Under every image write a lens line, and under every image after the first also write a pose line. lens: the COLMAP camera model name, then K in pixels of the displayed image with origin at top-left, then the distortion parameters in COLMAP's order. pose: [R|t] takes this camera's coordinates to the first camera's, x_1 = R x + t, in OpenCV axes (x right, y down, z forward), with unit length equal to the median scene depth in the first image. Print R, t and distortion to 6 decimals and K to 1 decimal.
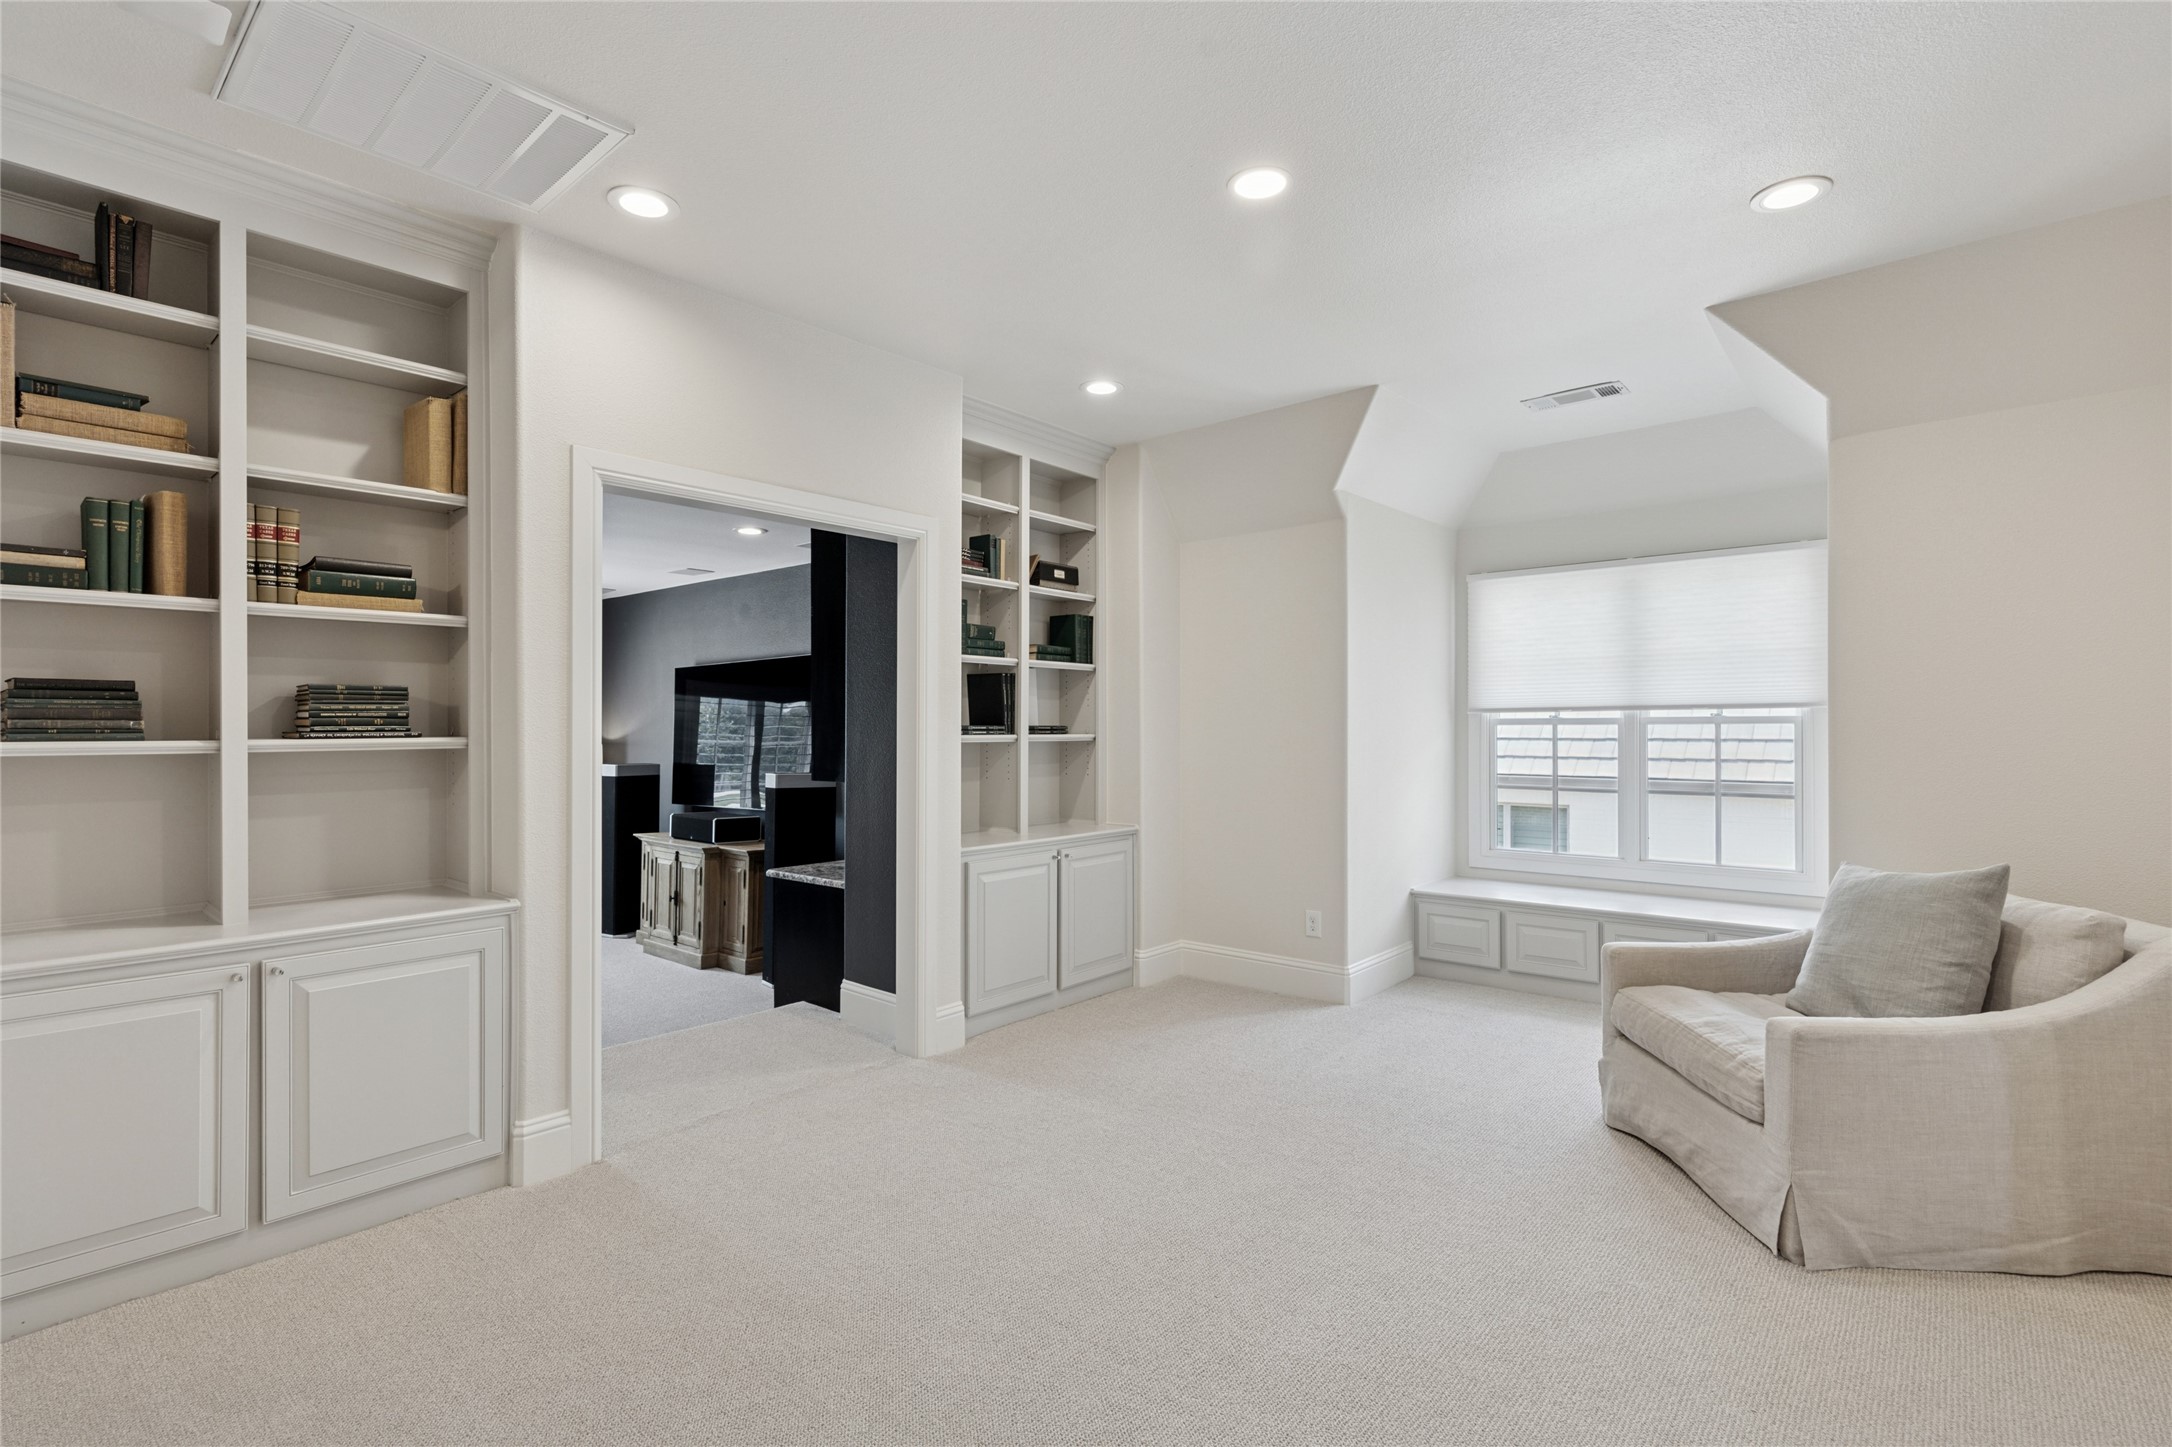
lens RADIAL K [[1018.6, 0, 1086.0], [0, 1018.6, 723.5], [0, 0, 1]] dist [0.000796, 0.000247]
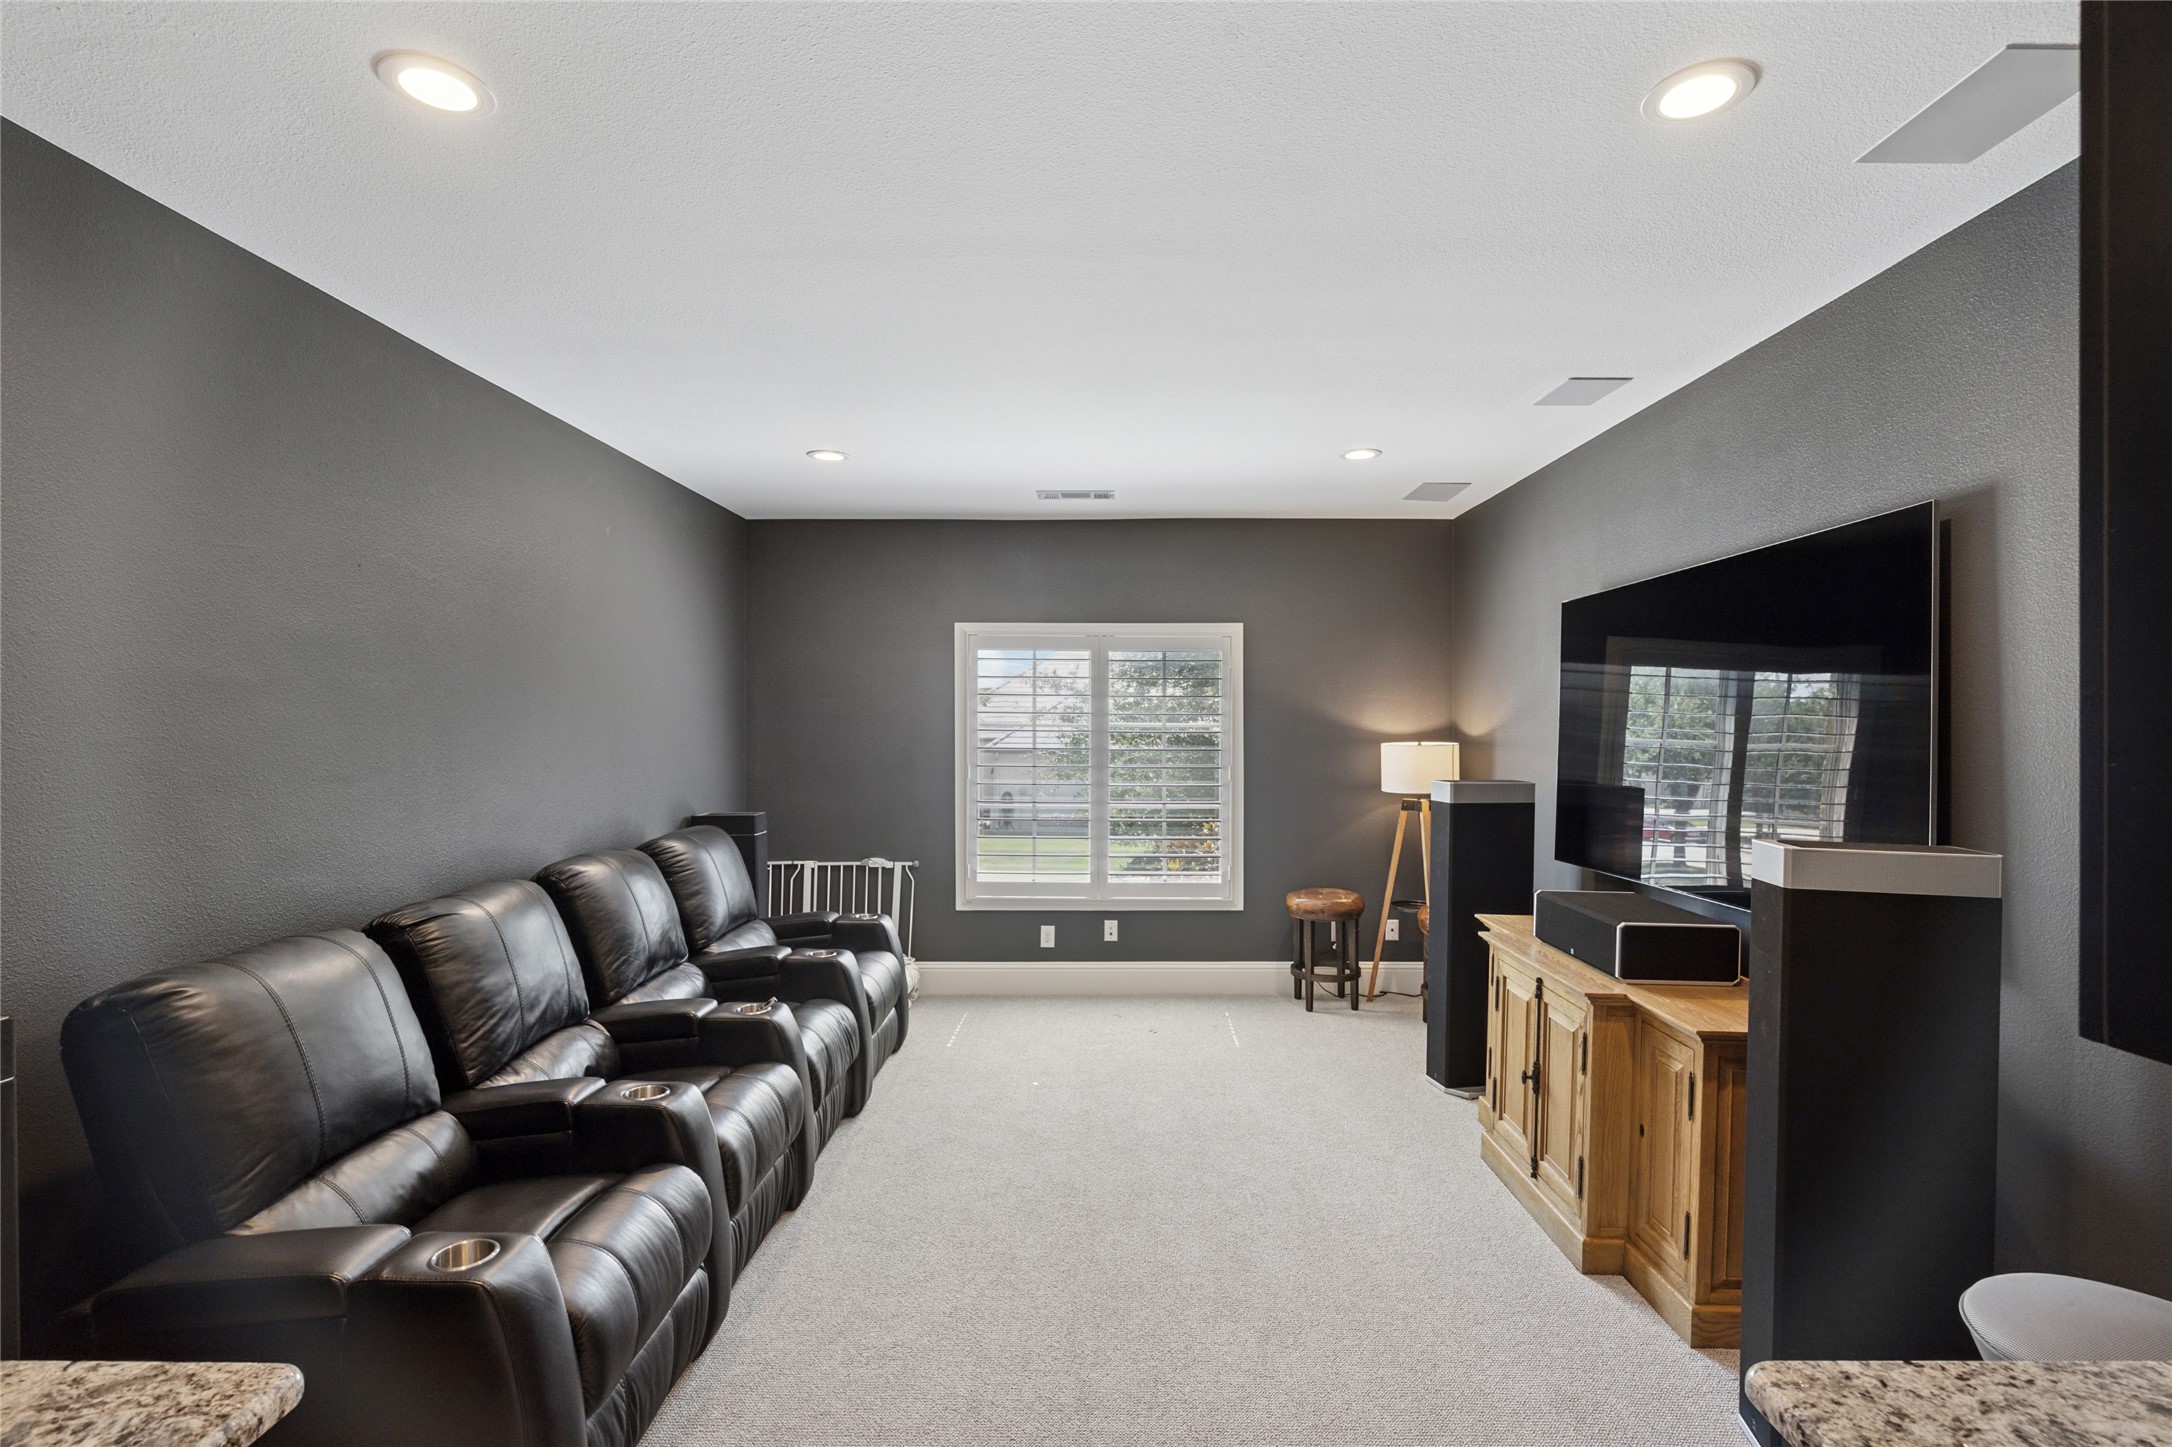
lens RADIAL K [[1069.4, 0, 1089.6], [0, 1069.4, 738.2], [0, 0, 1]] dist [-0.001577, -0.000126]
pose [[0.650742, 0.012299, -0.759199, -0.155246], [0.000813, 0.999857, 0.016895, 0.006985], [0.759298, -0.011611, 0.650639, 0.494472]]
